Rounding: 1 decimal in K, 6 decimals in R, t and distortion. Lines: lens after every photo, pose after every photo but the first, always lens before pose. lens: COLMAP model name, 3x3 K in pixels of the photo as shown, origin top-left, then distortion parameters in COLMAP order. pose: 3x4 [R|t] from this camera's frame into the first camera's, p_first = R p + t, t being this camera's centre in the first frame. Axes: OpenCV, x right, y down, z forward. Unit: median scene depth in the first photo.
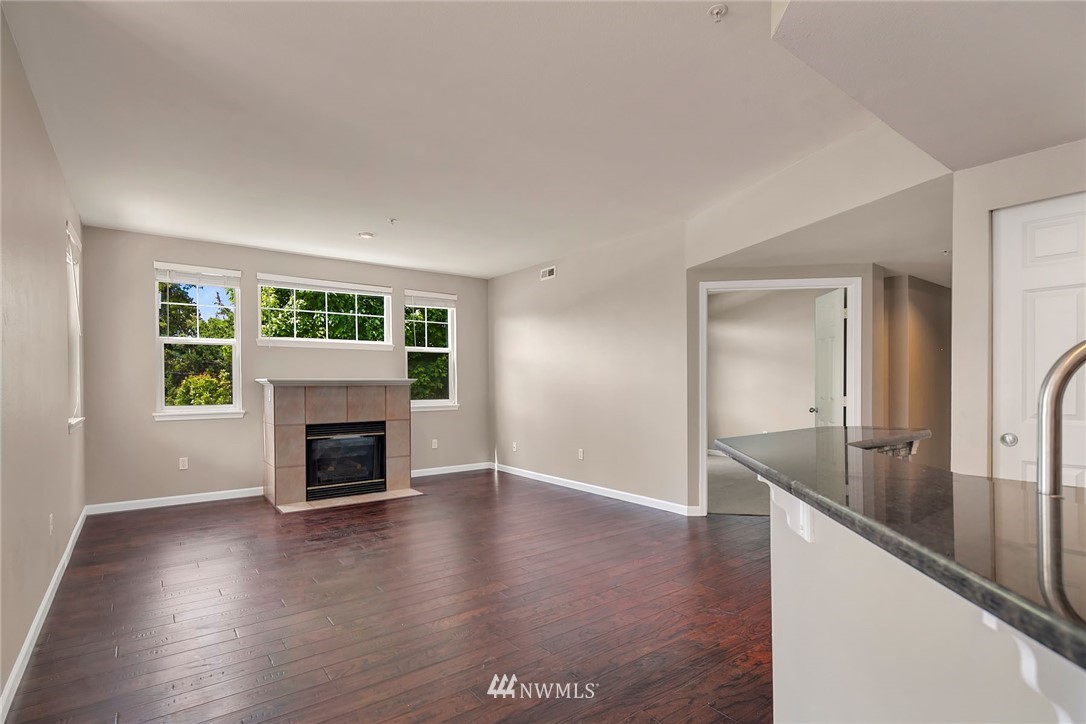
lens RADIAL K [[535.8, 0, 550.4], [0, 535.8, 374.8], [0, 0, 1]] dist [-0.003434, -0.002523]
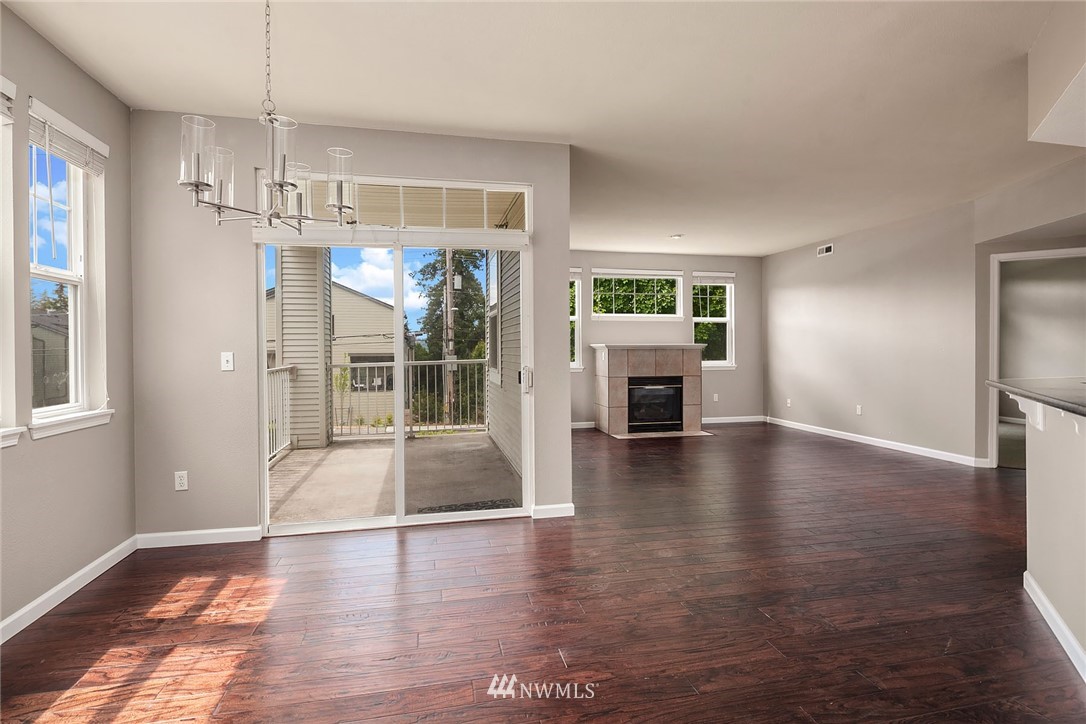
lens RADIAL K [[535.8, 0, 535.7], [0, 535.8, 350.7], [0, 0, 1]] dist [-0.003434, -0.002523]
pose [[0.899975, 0.003129, -0.435930, -0.065139], [0.006221, 0.999780, 0.020020, -0.003591], [0.435897, -0.020729, 0.899758, -0.309985]]
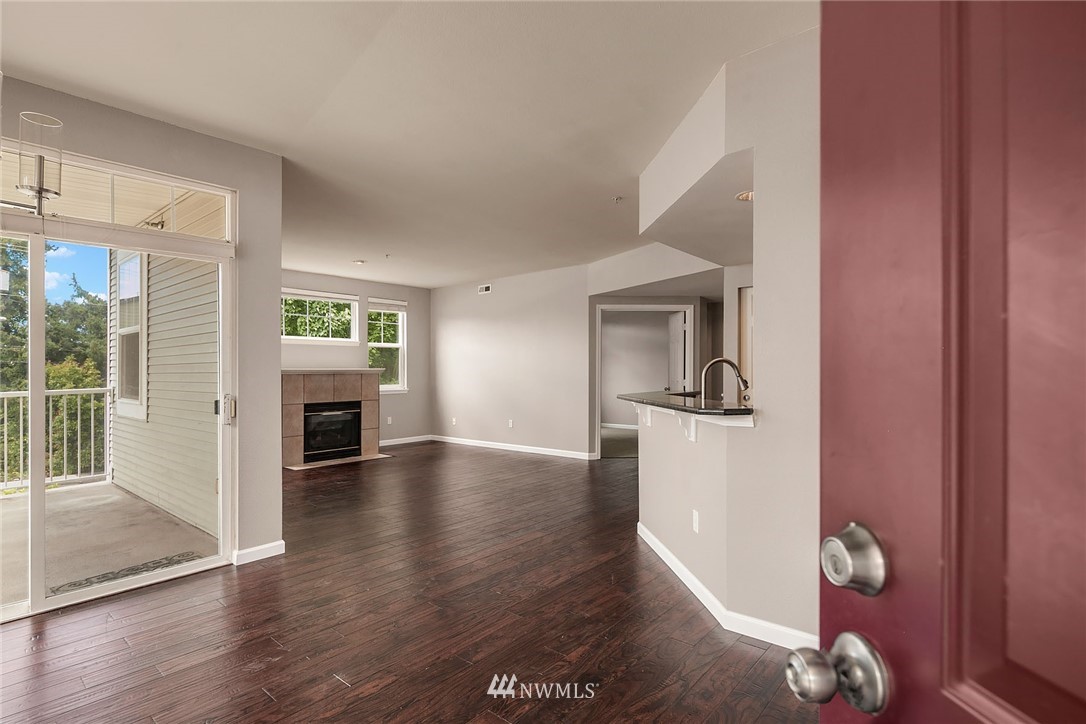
lens RADIAL K [[535.8, 0, 550.5], [0, 535.8, 370.0], [0, 0, 1]] dist [-0.003434, -0.002523]
pose [[0.977464, -0.001202, 0.211100, -0.133869], [-0.001328, 0.999929, 0.011846, -0.004794], [-0.211099, -0.011859, 0.977393, -0.358726]]
